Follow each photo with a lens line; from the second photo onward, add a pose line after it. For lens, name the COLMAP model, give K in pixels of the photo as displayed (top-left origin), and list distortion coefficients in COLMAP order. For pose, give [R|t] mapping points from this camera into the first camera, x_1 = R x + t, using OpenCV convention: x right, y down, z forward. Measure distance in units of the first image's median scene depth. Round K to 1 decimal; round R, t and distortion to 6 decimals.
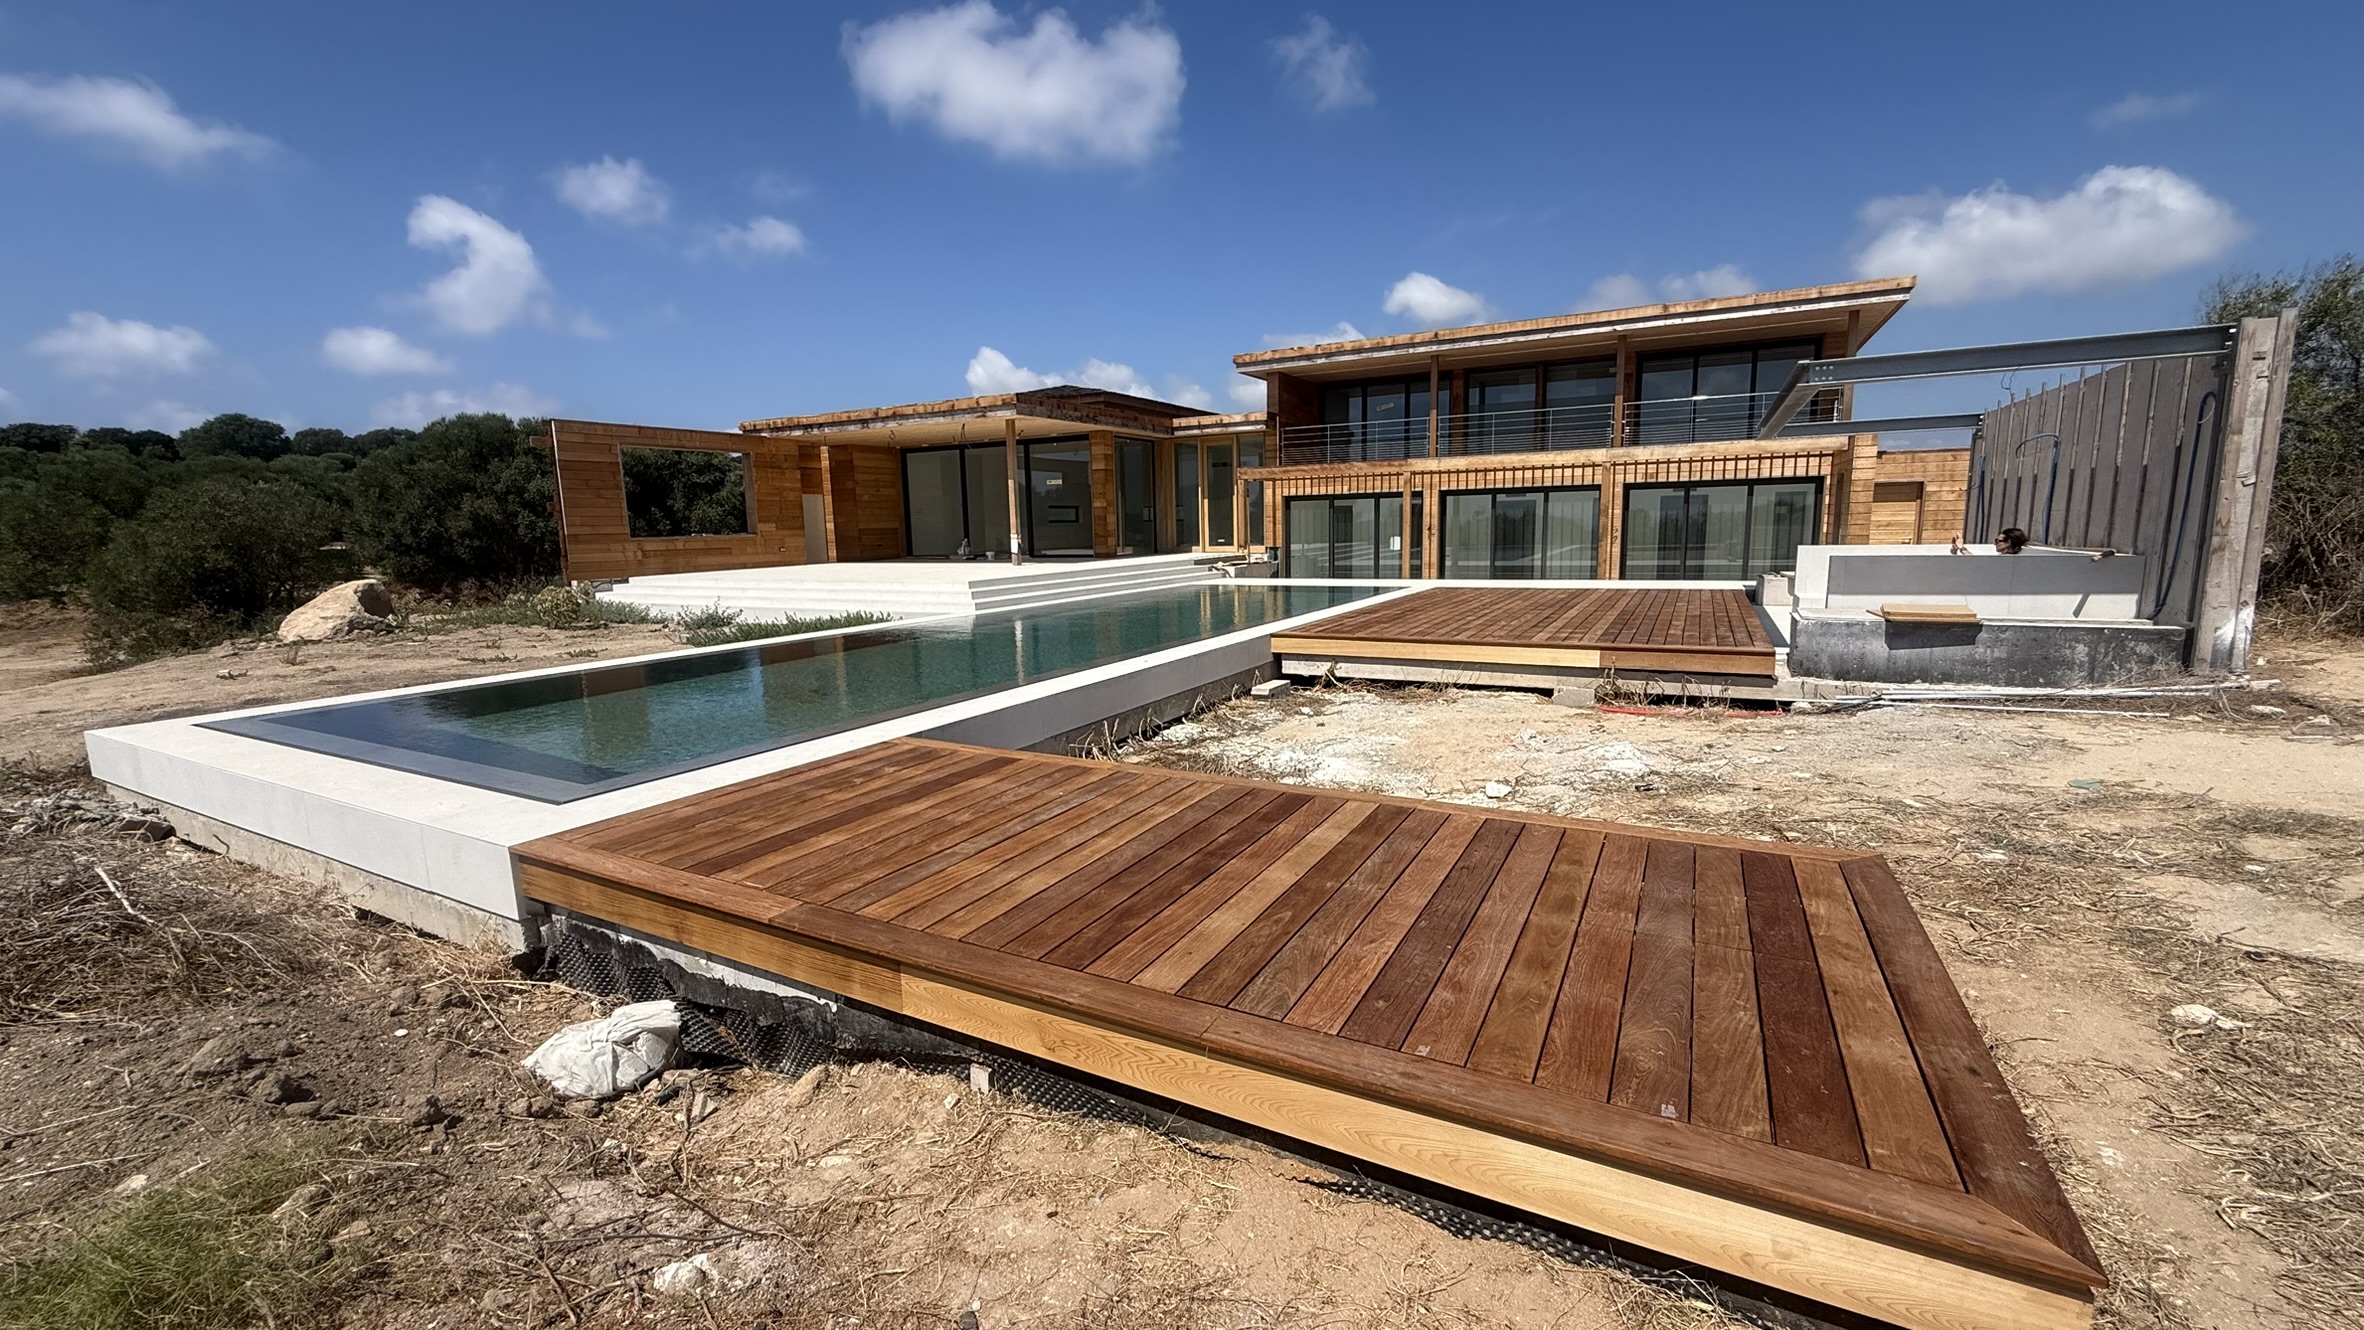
lens RADIAL K [[933.4, 0, 1166.4], [0, 933.4, 668.1], [0, 0, 1]] dist [-0.000077, -0.000139]
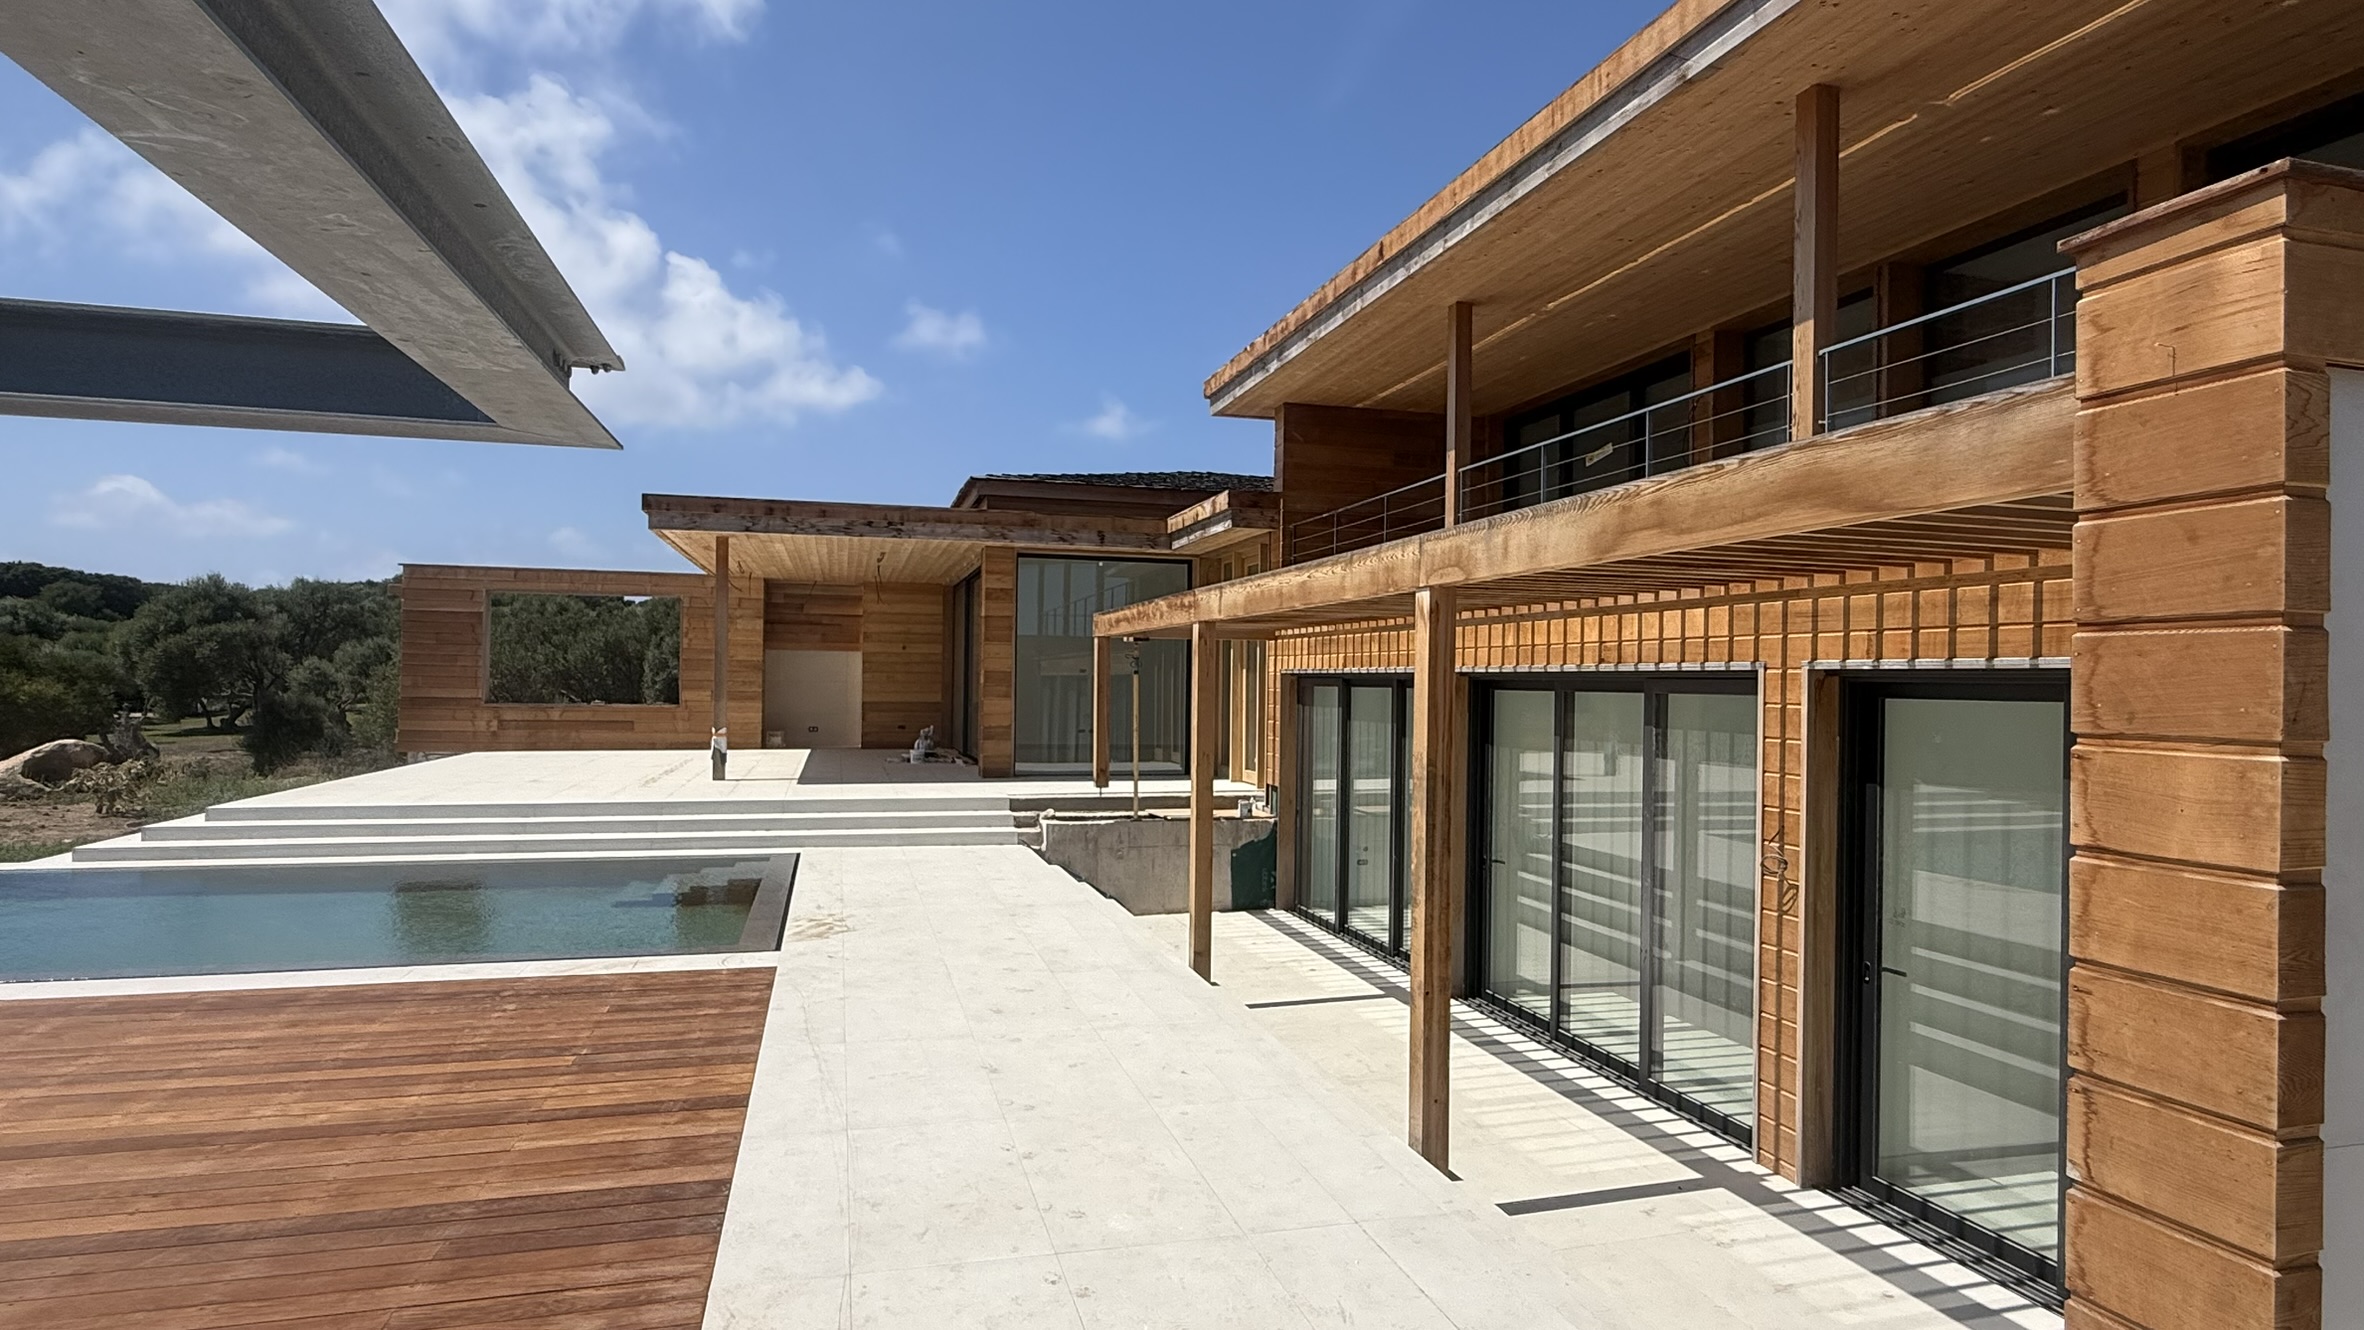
lens RADIAL K [[1224.9, 0, 1179.4], [0, 1224.9, 685.3], [0, 0, 1]] dist [0.000008, 0.000862]
pose [[0.706666, 0.035862, -0.706638, 0.548393], [-0.137586, 0.986616, -0.087521, -0.132383], [0.694041, 0.159072, 0.702142, 0.611244]]
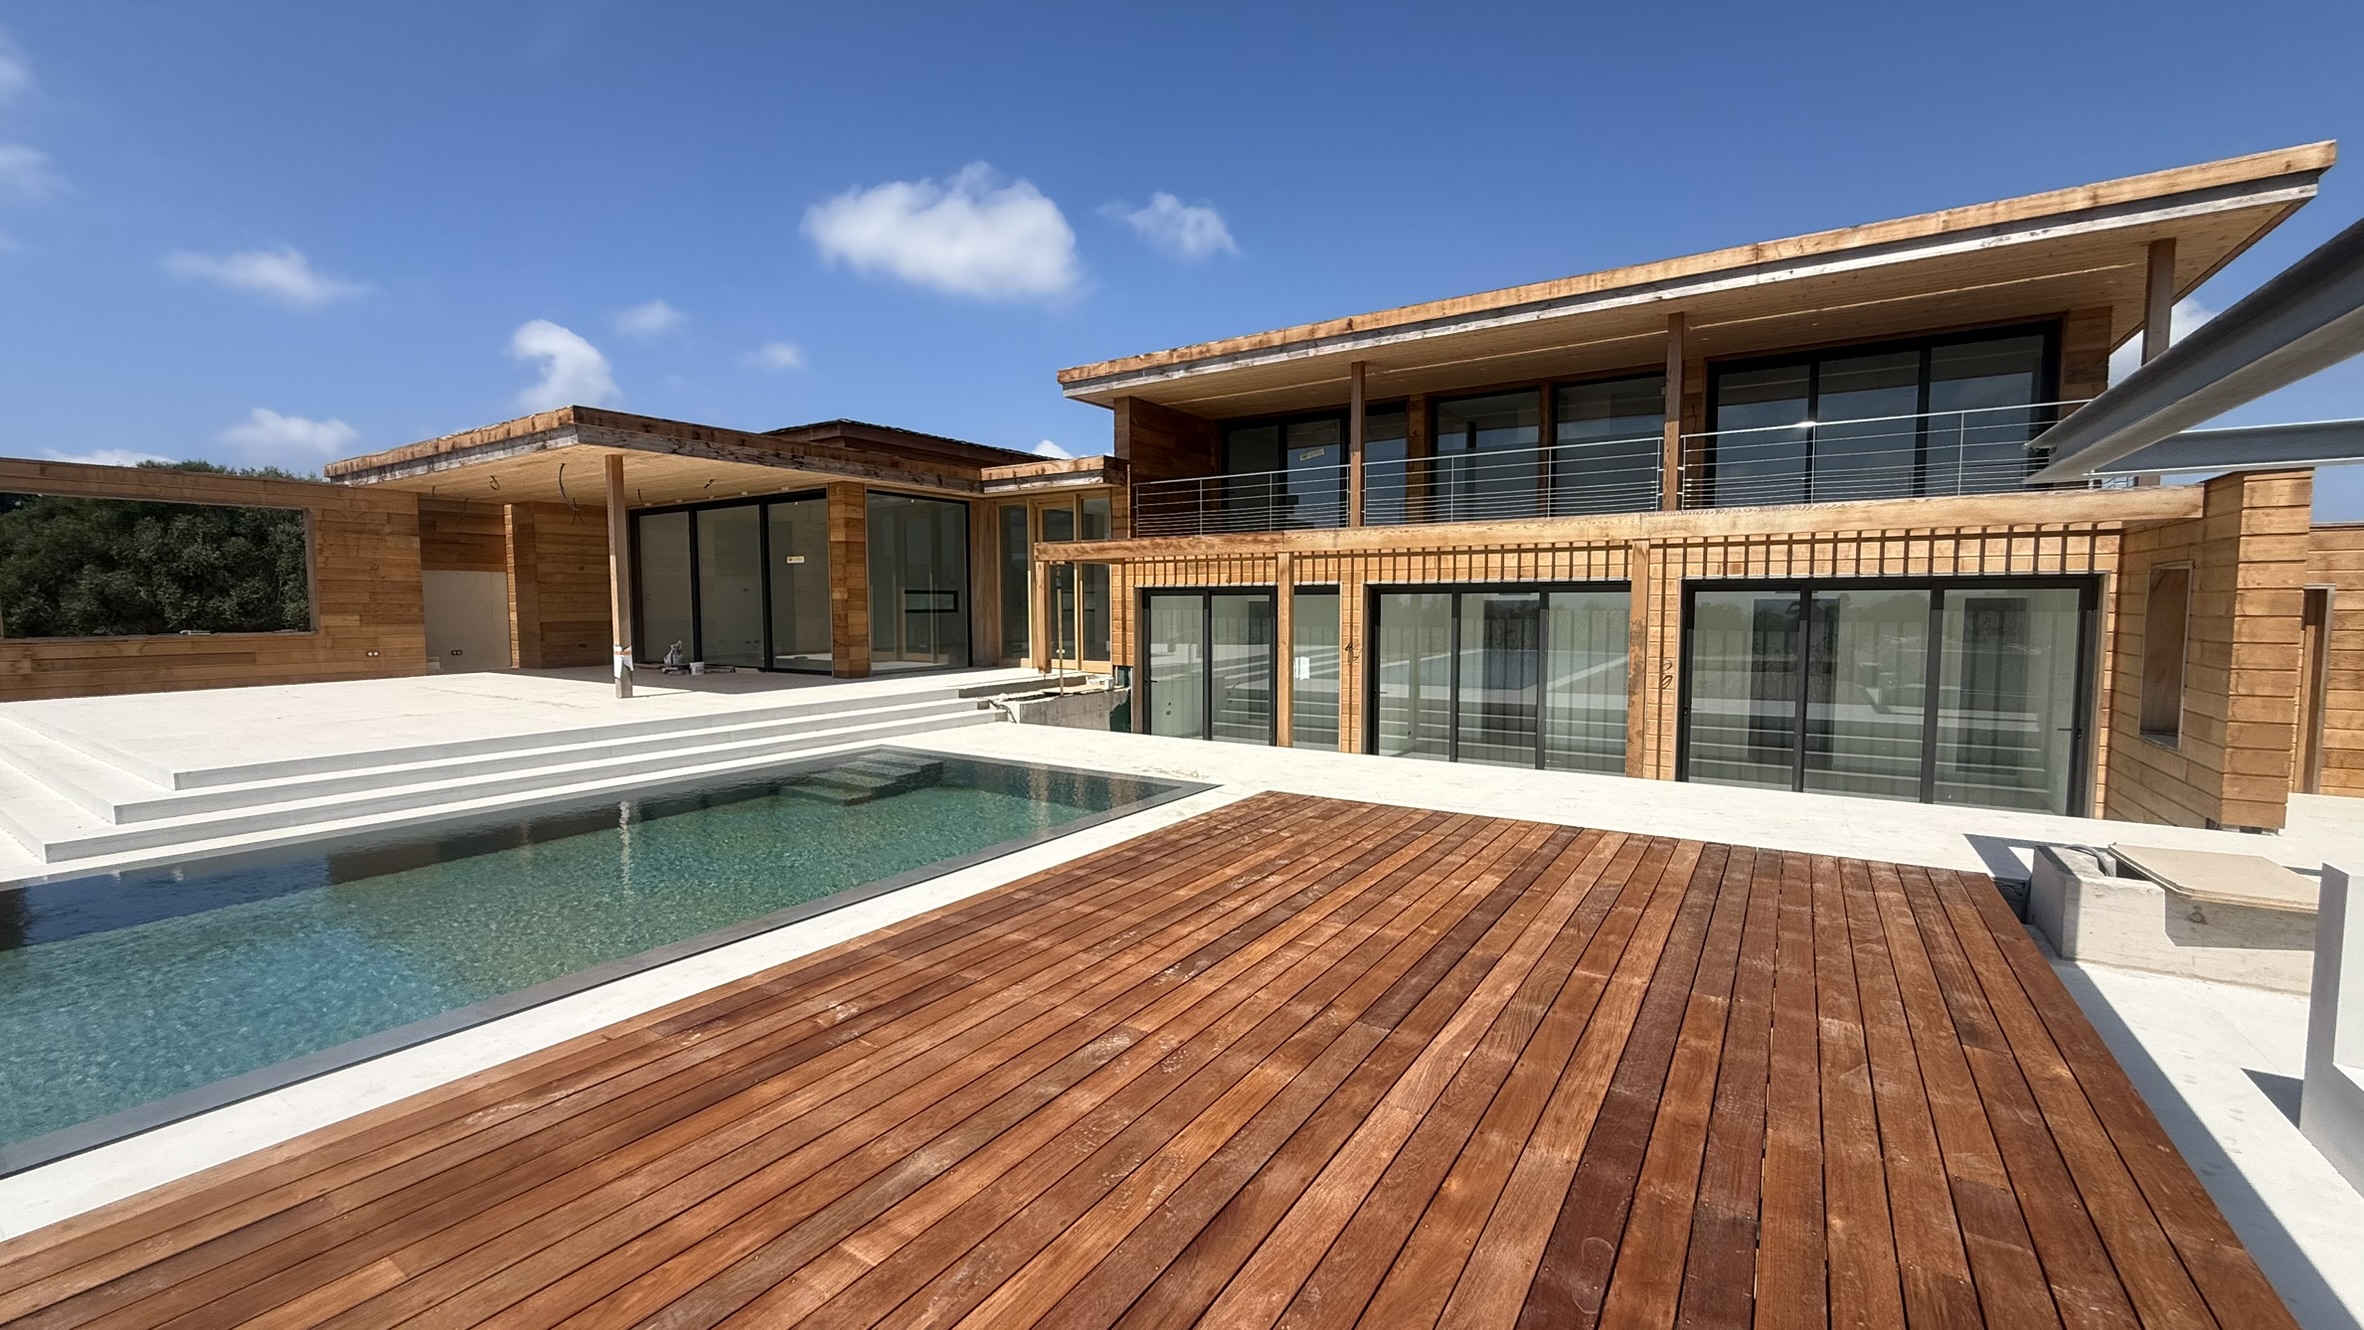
lens RADIAL K [[933.4, 0, 1168.7], [0, 933.4, 666.4], [0, 0, 1]] dist [-0.000077, -0.000139]
pose [[0.996971, 0.024806, -0.073710, 0.214038], [-0.030832, 0.996173, -0.081782, -0.086605], [0.071400, 0.083806, 0.993921, 0.407040]]
